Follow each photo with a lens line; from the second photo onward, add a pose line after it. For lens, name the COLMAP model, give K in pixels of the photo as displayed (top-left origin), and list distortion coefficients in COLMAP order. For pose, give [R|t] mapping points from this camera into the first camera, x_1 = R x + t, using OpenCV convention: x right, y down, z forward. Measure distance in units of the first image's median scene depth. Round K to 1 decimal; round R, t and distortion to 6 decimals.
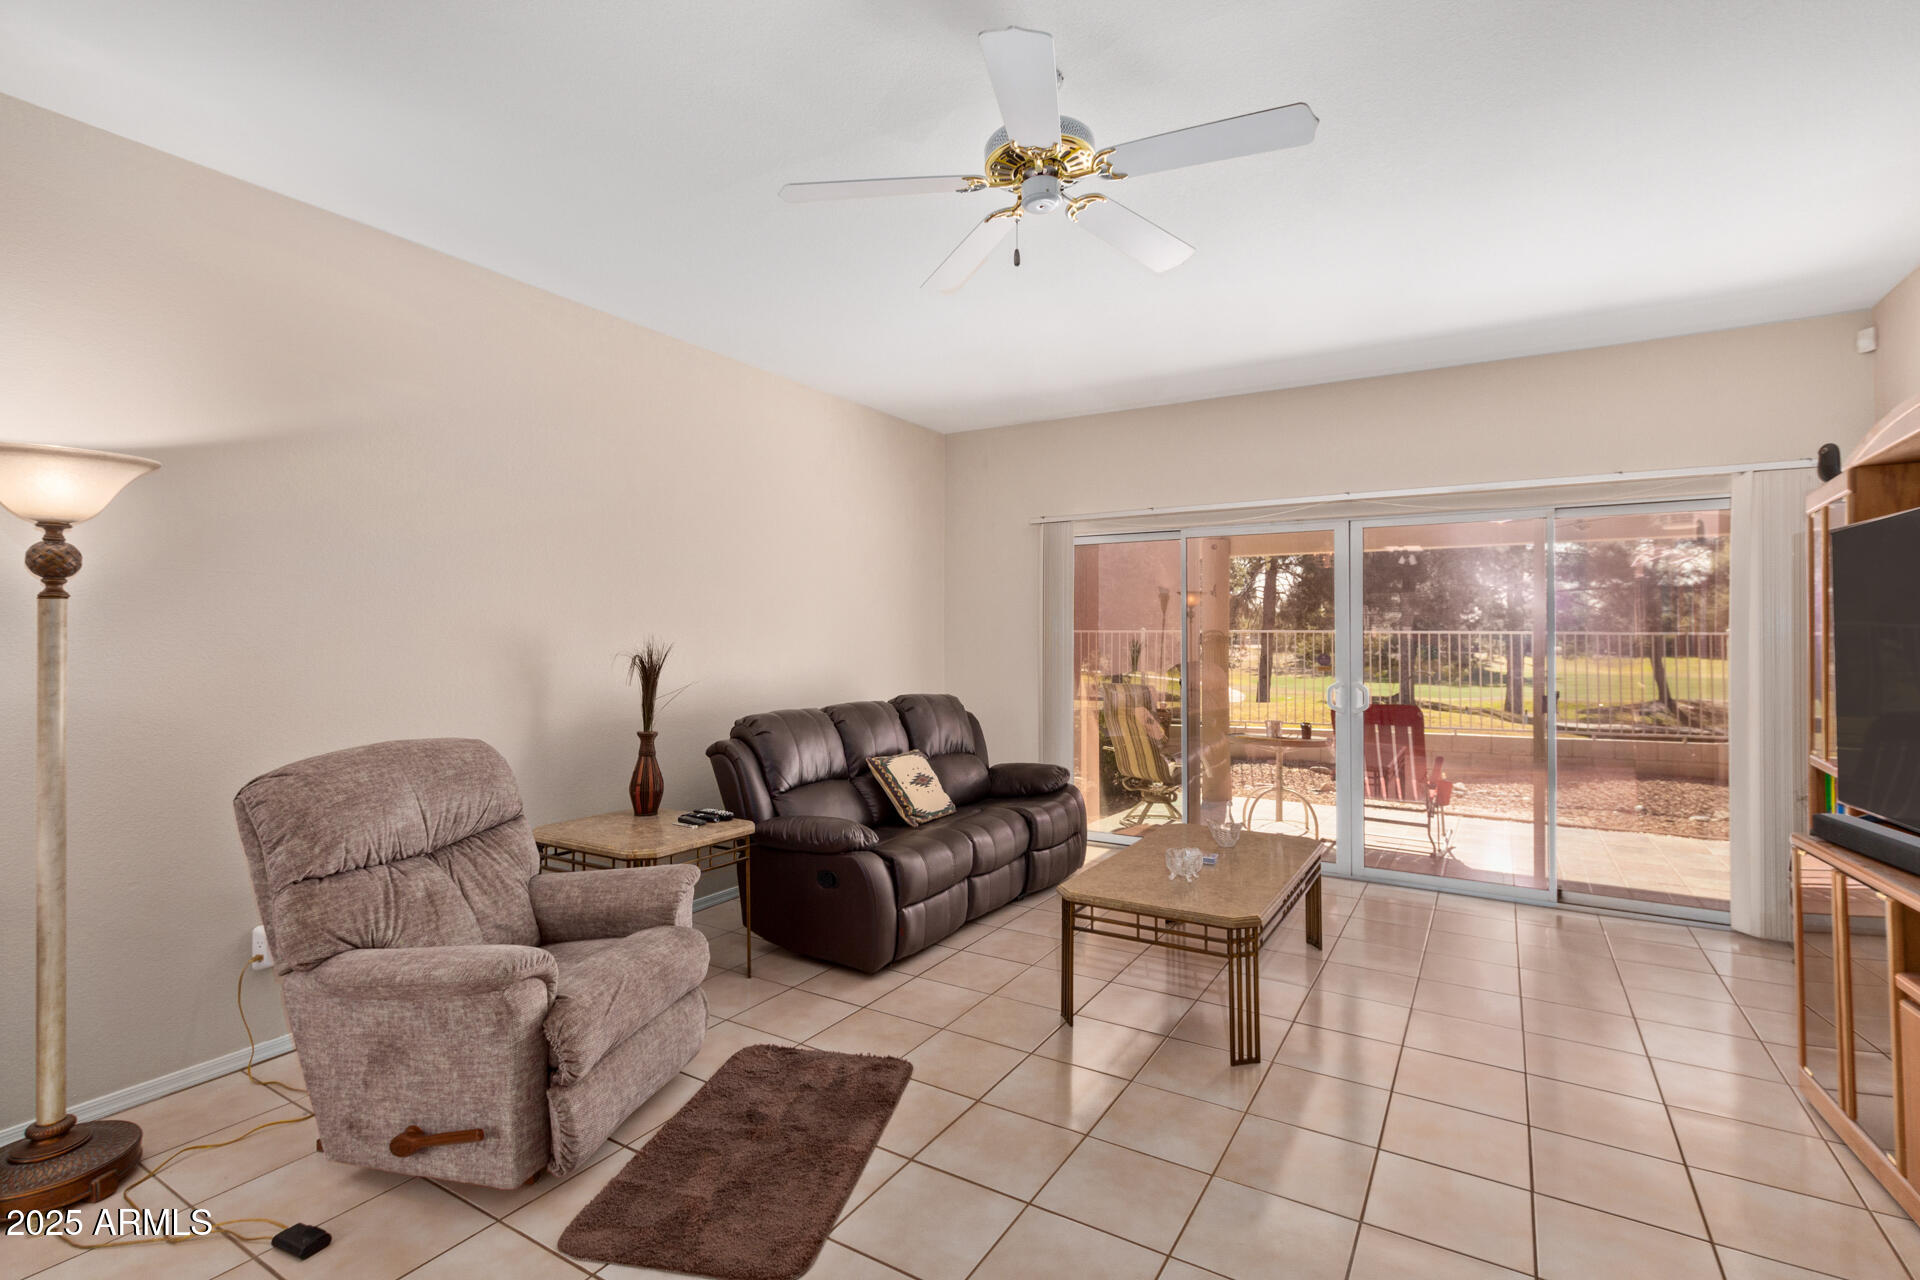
lens RADIAL K [[878.6, 0, 957.2], [0, 878.6, 617.7], [0, 0, 1]] dist [-0.025239, -0.000575]
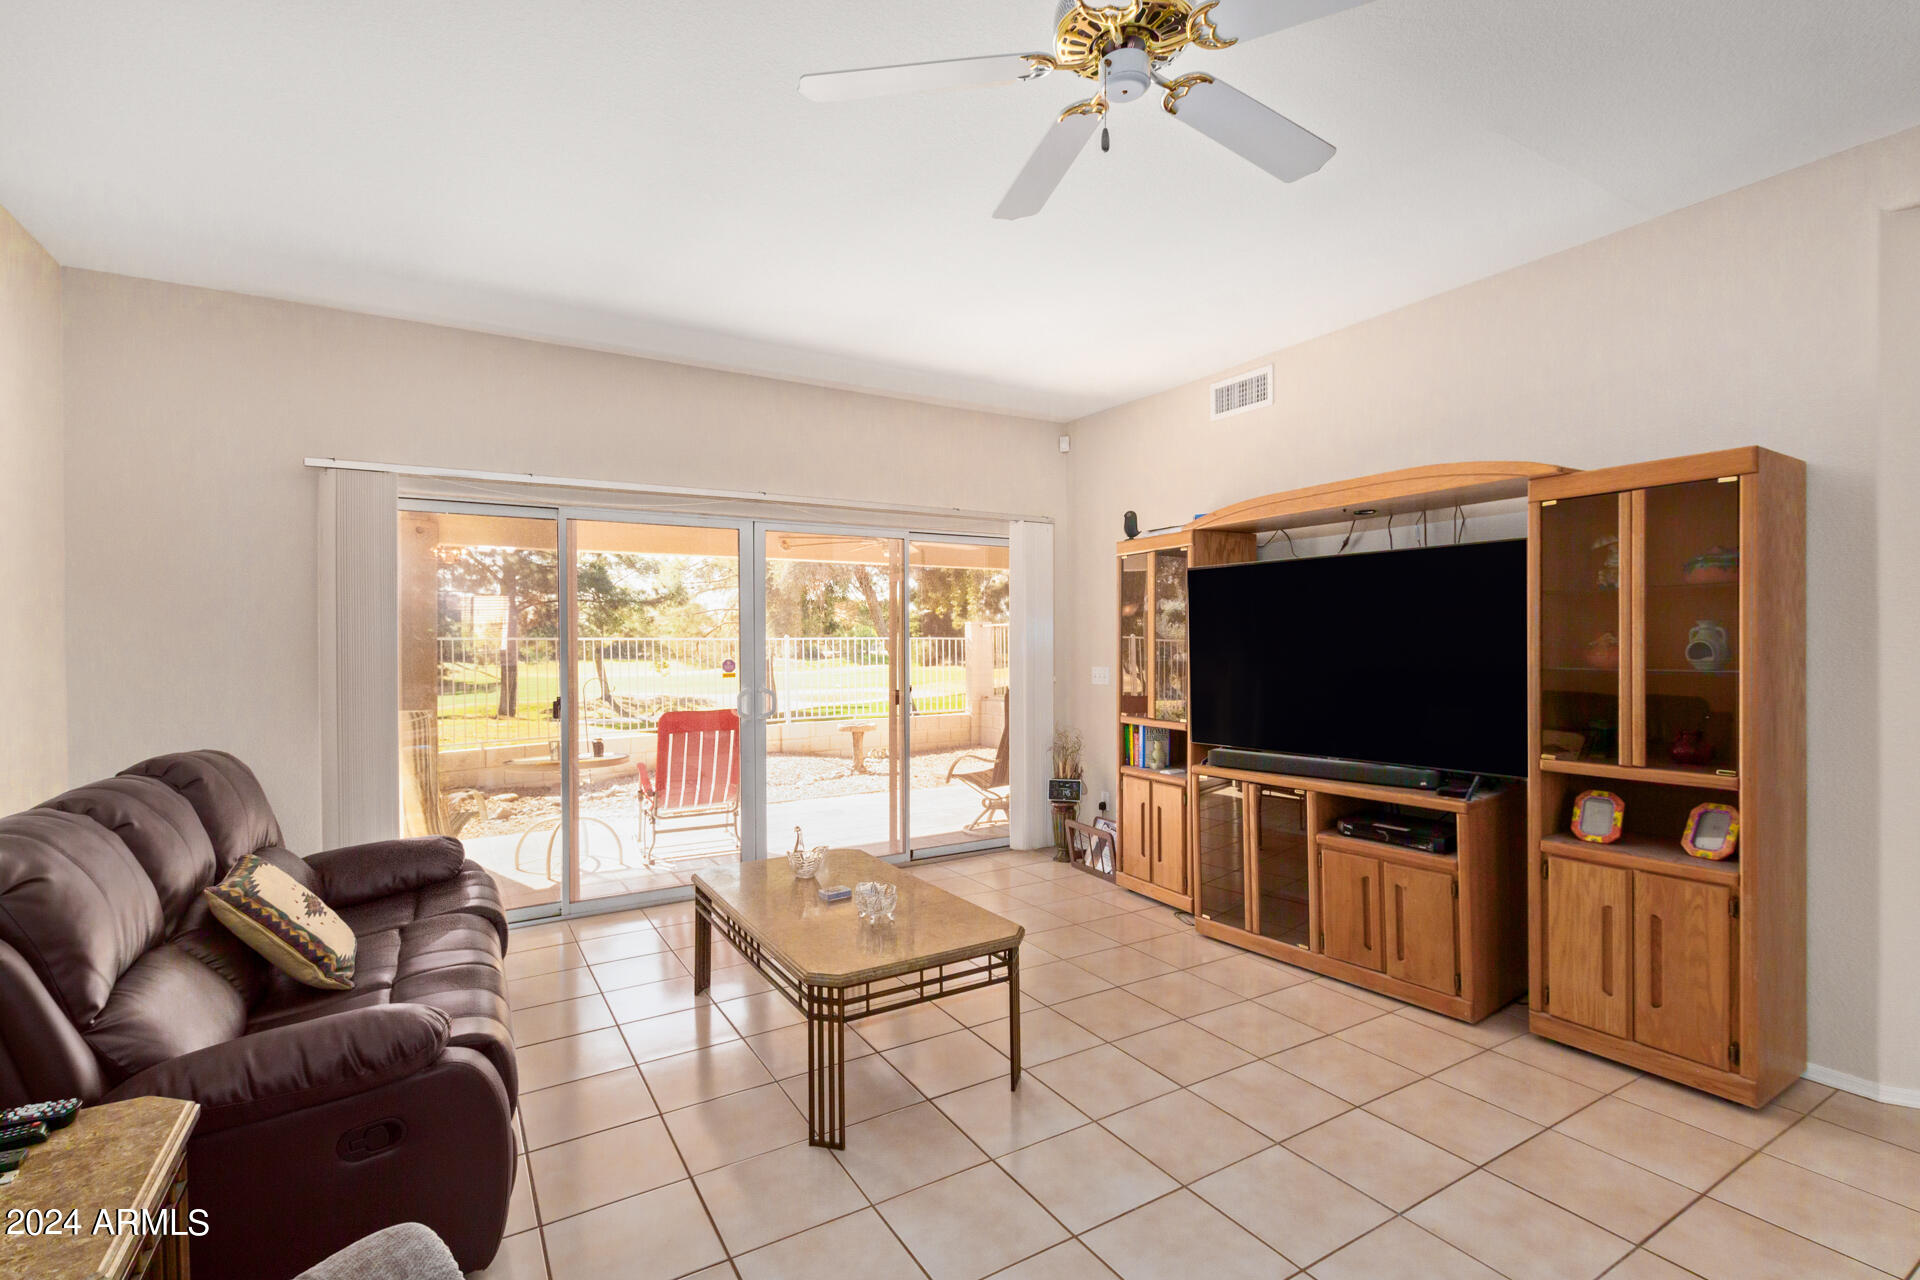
lens RADIAL K [[863.3, 0, 960.0], [0, 863.3, 640.0], [0, 0, 1]] dist [-0.001624, -0.000289]
pose [[0.451174, -0.004557, 0.892424, -0.382268], [-0.010667, 0.999888, 0.010499, 0.010024], [-0.892372, -0.014257, 0.451075, 0.443956]]
